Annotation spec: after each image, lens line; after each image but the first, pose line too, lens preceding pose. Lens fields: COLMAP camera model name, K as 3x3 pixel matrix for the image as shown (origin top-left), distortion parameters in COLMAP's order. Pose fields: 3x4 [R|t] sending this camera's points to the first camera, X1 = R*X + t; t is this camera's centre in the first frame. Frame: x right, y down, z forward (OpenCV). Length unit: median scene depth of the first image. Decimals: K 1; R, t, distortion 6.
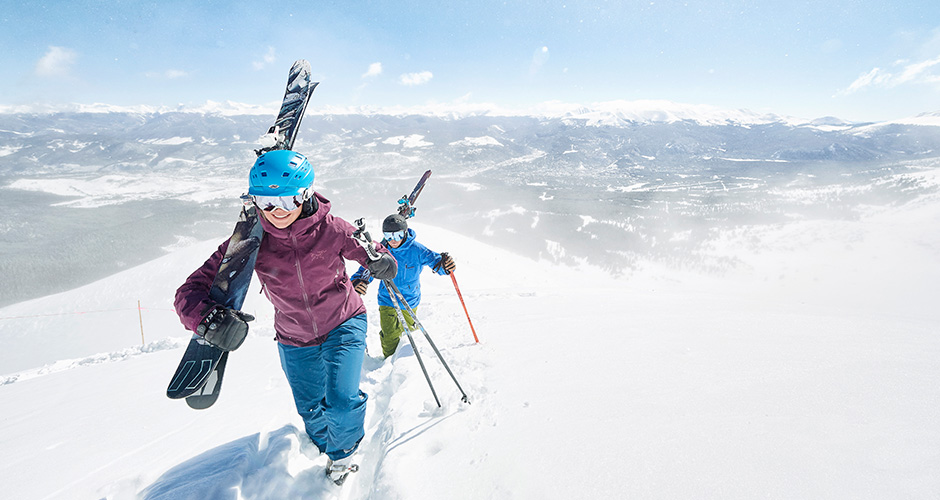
lens RADIAL K [[859.9, 0, 470.0], [0, 859.9, 250.0], [0, 0, 1]] dist [-0.002065, -0.000054]
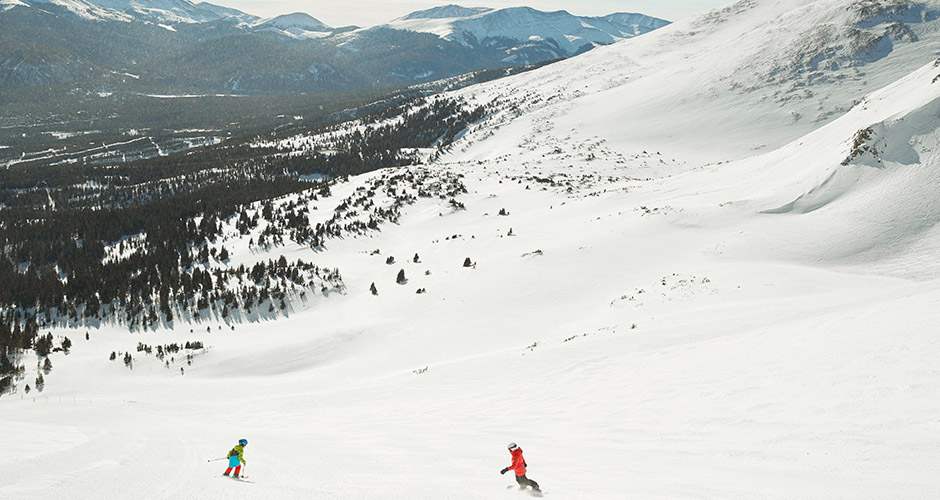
lens RADIAL K [[859.9, 0, 470.0], [0, 859.9, 250.0], [0, 0, 1]] dist [-0.002065, -0.000054]
pose [[0.655528, -0.170384, 0.735699, 0.054700], [0.252197, 0.967676, -0.000607, 0.023956], [-0.711814, 0.185939, 0.677309, 0.592471]]
